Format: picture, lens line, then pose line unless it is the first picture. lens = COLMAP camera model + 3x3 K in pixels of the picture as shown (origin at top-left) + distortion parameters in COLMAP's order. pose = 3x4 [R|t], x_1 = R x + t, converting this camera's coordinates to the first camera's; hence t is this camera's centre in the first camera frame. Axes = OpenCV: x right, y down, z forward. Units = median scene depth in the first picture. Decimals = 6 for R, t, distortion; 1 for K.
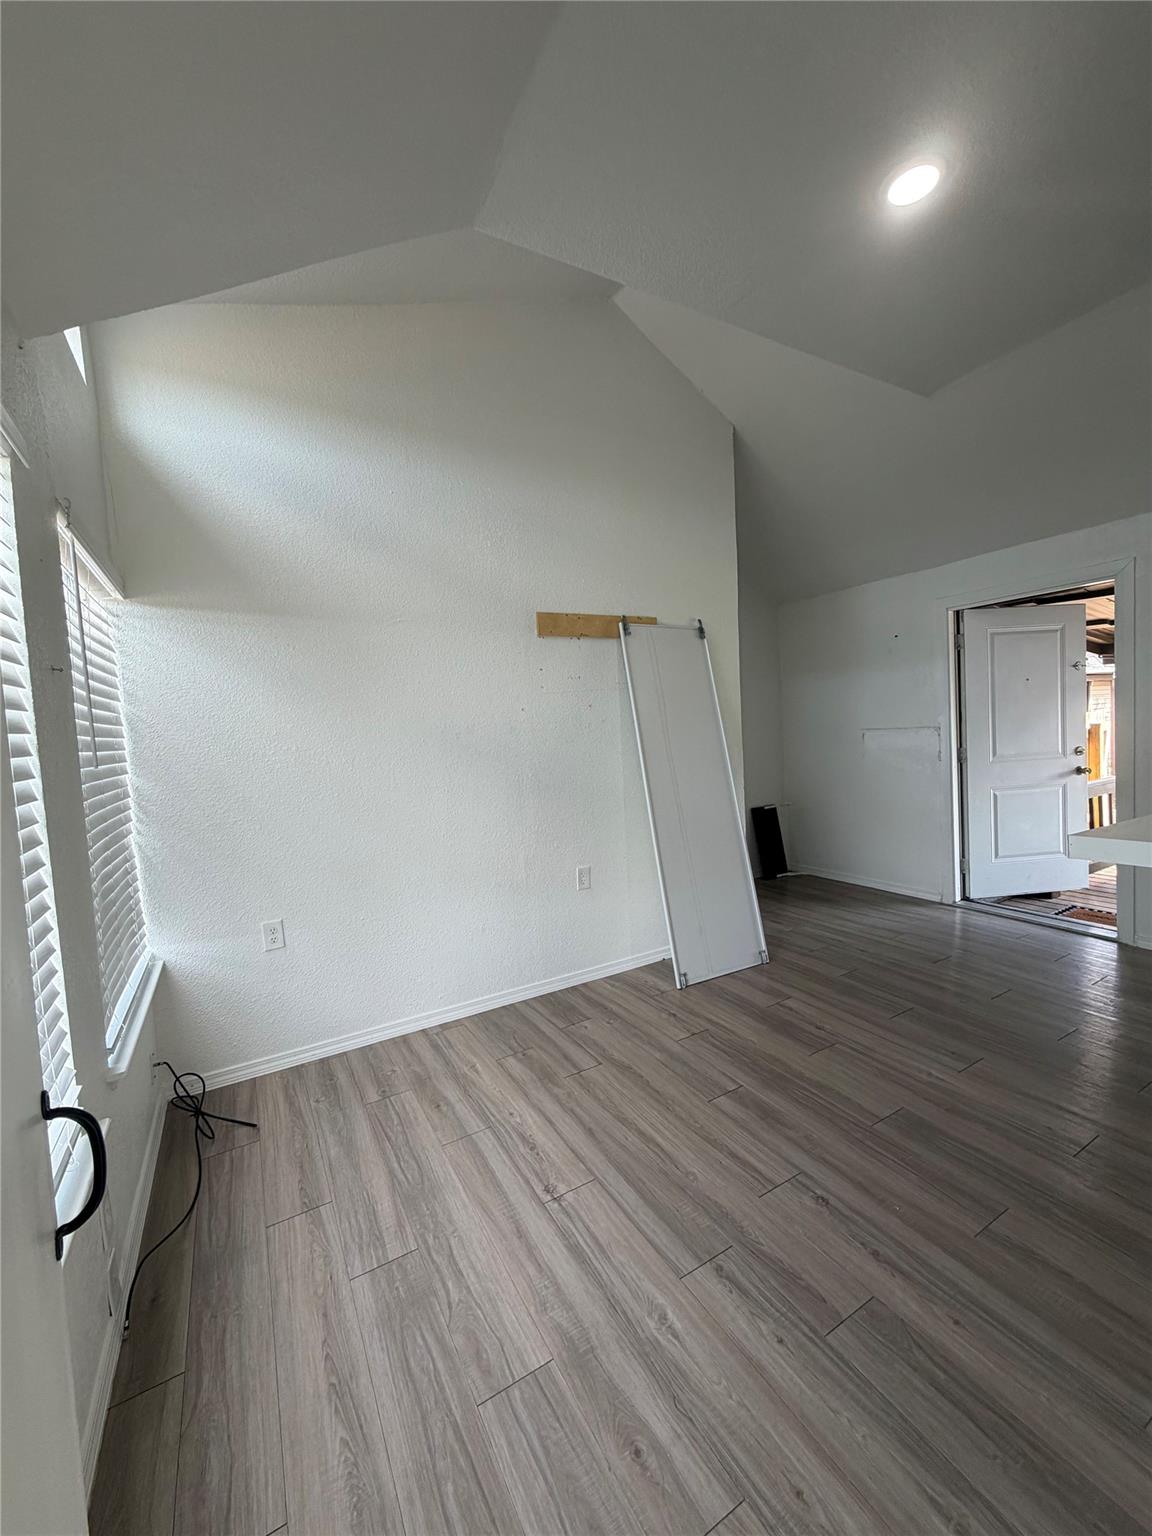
lens RADIAL K [[610.0, 0, 570.1], [0, 610.0, 763.0], [0, 0, 1]] dist [-0.002599, 0.000888]
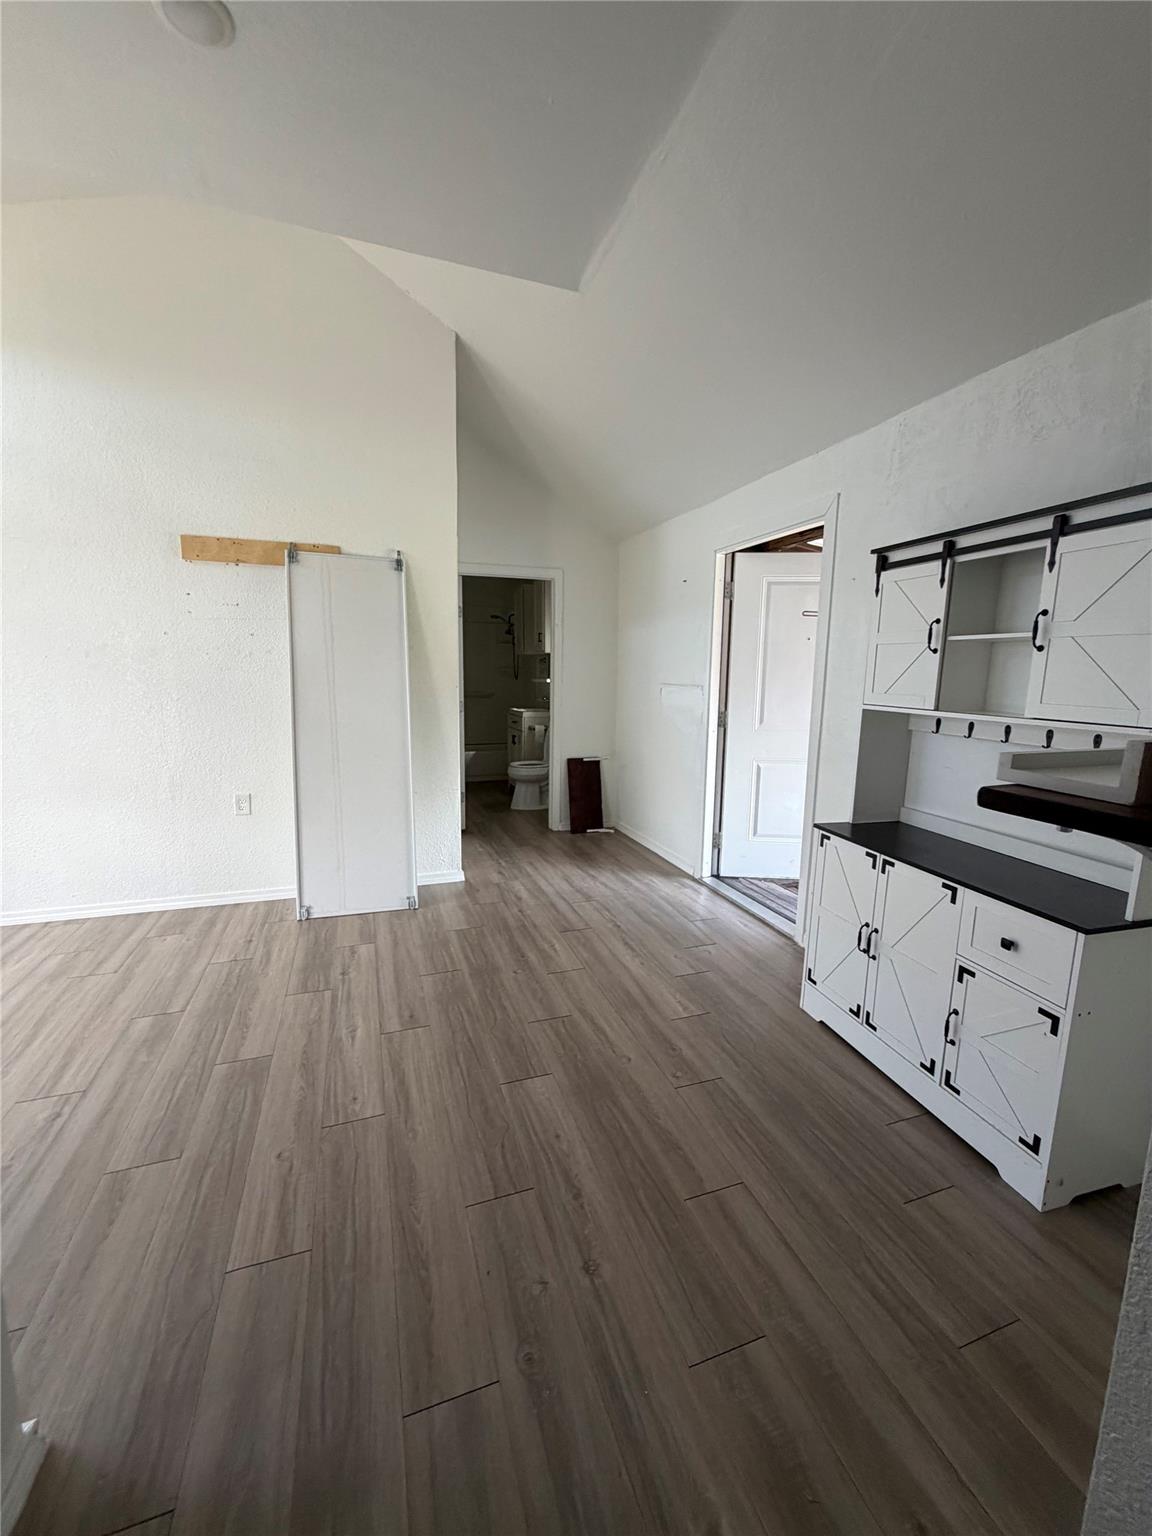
lens RADIAL K [[610.0, 0, 569.4], [0, 610.0, 764.6], [0, 0, 1]] dist [-0.002599, 0.000888]
pose [[0.982286, 0.097547, -0.159997, 0.577890], [-0.080402, 0.990635, 0.110353, -0.028191], [0.169263, -0.095535, 0.980930, 0.075286]]
